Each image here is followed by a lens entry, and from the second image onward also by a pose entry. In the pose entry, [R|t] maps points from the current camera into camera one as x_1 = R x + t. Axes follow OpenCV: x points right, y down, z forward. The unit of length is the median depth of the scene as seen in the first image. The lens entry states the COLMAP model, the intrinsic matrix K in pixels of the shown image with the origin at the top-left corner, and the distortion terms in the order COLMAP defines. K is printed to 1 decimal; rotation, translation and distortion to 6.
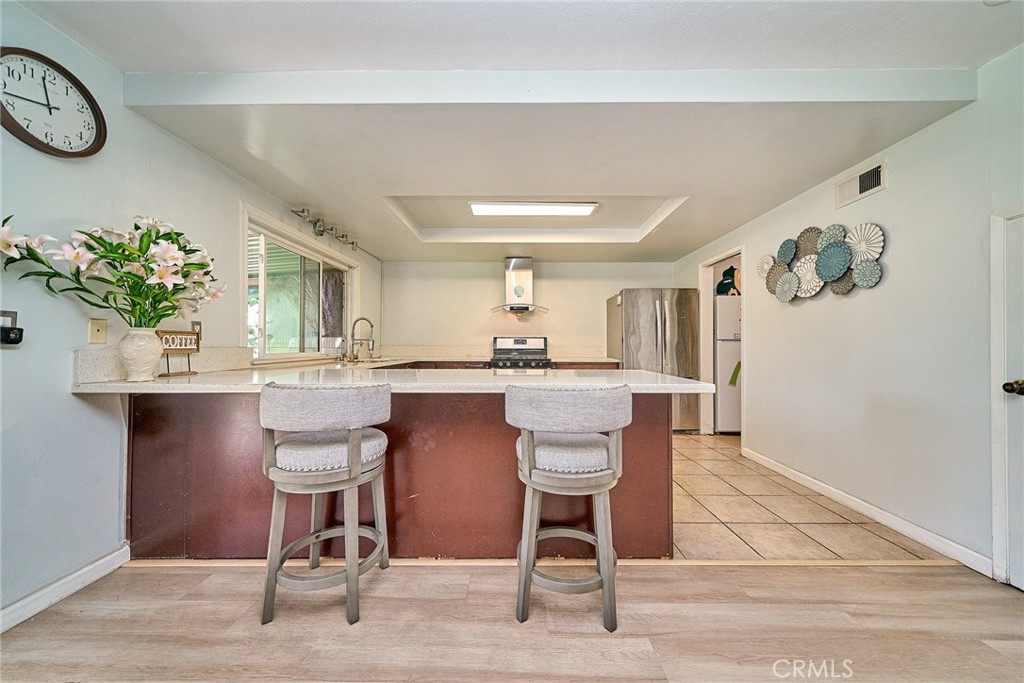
lens RADIAL K [[350.5, 0, 514.5], [0, 350.5, 341.5], [0, 0, 1]] dist [-0.000177, 0.000041]
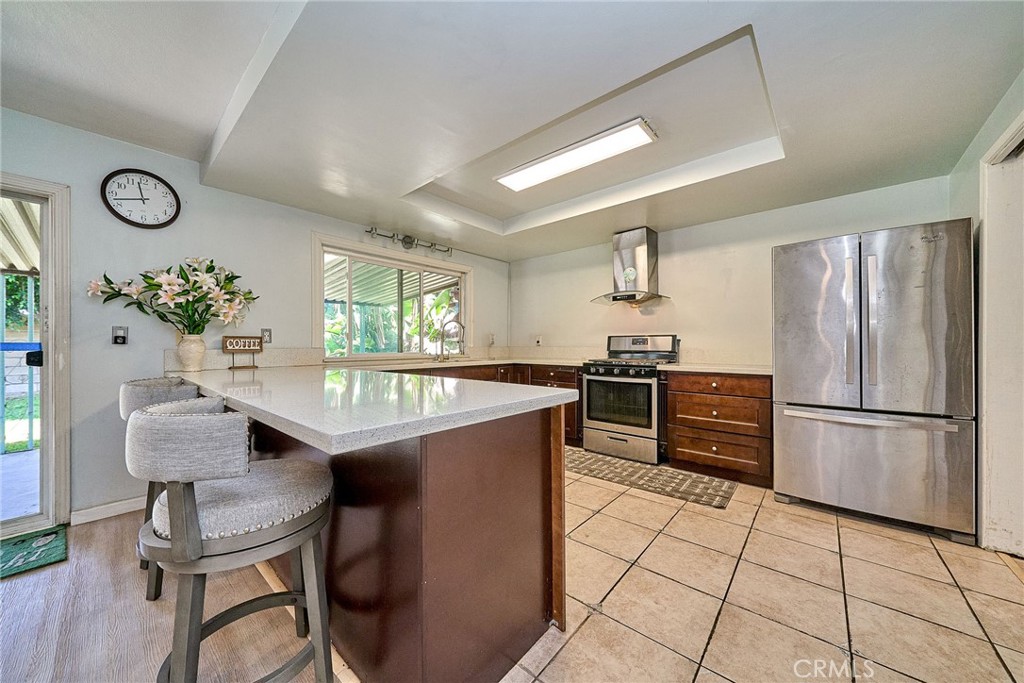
lens RADIAL K [[355.9, 0, 513.4], [0, 355.9, 345.4], [0, 0, 1]] dist [0.000200, -0.000147]
pose [[0.769515, -0.004319, -0.638614, 0.714869], [0.008725, 0.999955, 0.003751, 0.009440], [0.638569, -0.008459, 0.769518, 0.567202]]
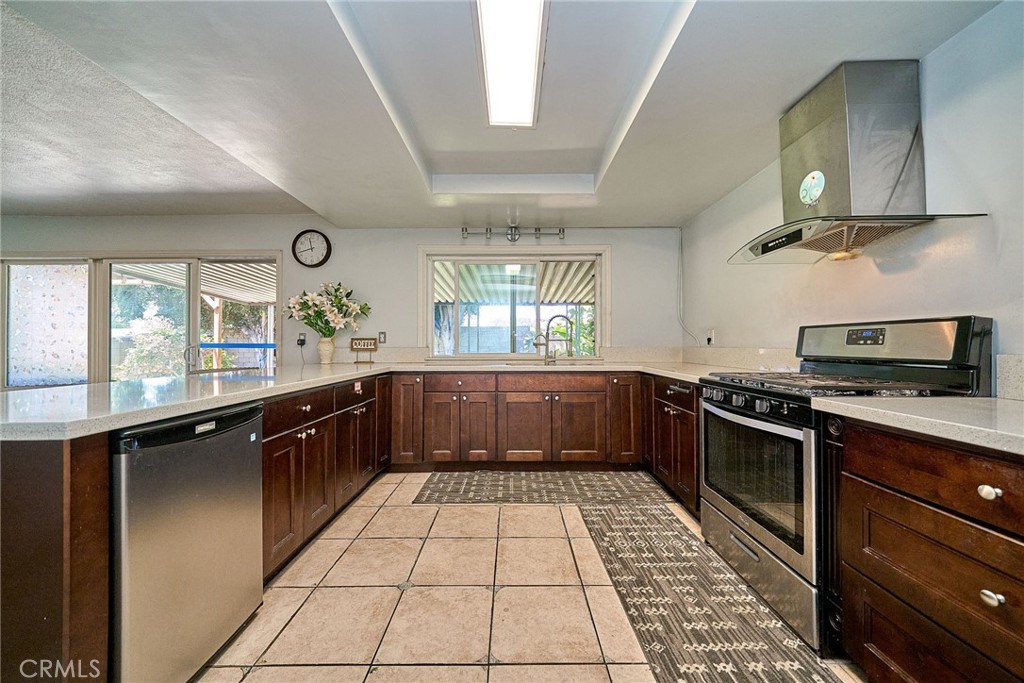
lens RADIAL K [[350.5, 0, 514.5], [0, 350.5, 341.5], [0, 0, 1]] dist [-0.000177, 0.000041]
pose [[0.025450, -0.013703, -0.999582, 0.789807], [0.008208, 0.999875, -0.013498, 0.015970], [0.999642, -0.007861, 0.025559, 1.621721]]
